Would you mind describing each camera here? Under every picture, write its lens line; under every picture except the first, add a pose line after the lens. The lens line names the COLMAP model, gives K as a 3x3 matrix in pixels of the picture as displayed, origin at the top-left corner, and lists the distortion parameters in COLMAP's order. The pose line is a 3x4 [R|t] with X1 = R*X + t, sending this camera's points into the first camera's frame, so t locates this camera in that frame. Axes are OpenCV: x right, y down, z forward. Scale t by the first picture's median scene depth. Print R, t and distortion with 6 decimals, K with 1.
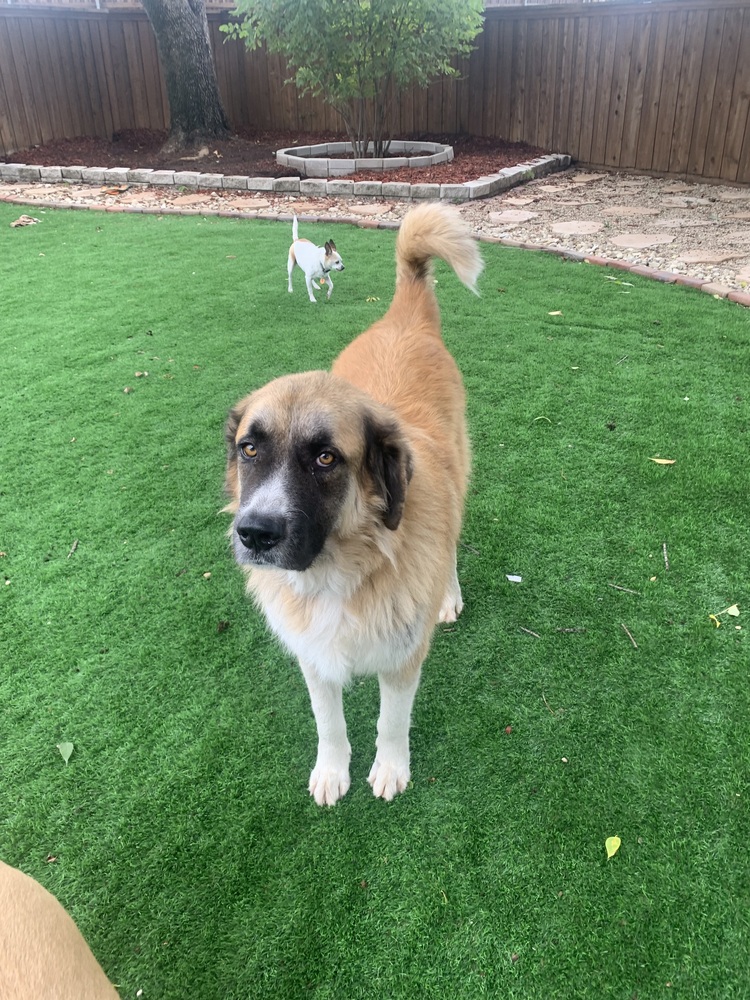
lens RADIAL K [[823.2, 0, 391.4], [0, 823.2, 501.2], [0, 0, 1]] dist [-0.002739, -0.009412]
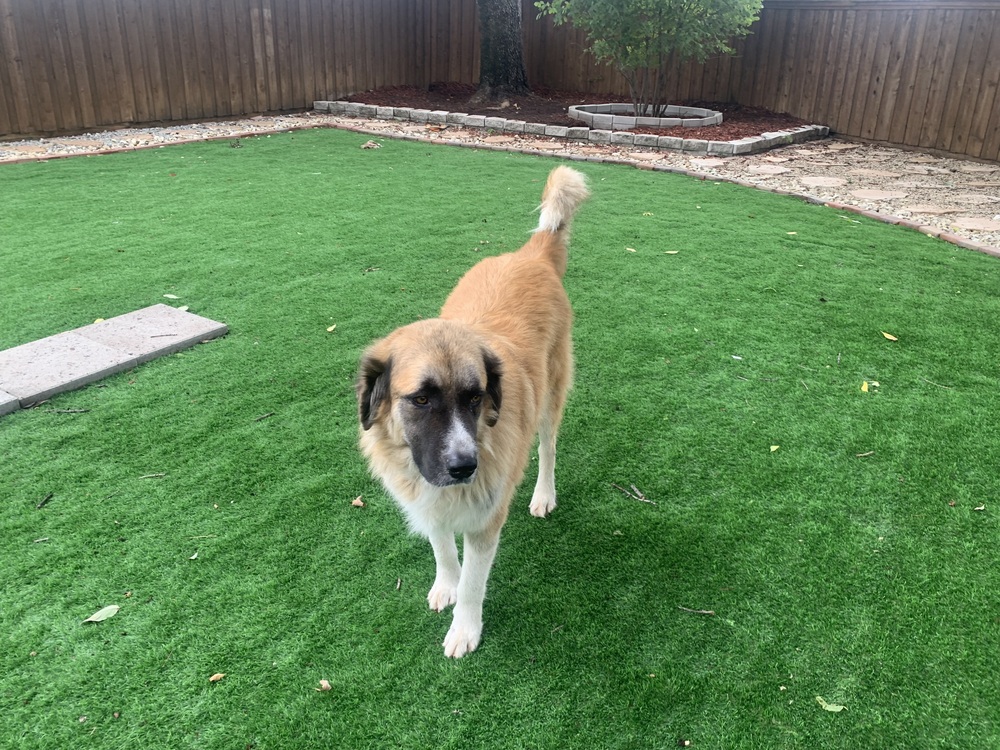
lens RADIAL K [[823.2, 0, 500.0], [0, 823.2, 375.0], [0, 0, 1]] dist [-0.002739, -0.009412]
pose [[0.981495, 0.112429, -0.155005, -0.012471], [-0.126886, 0.988118, -0.086737, 0.080069], [0.143411, 0.104800, 0.984099, -0.155302]]
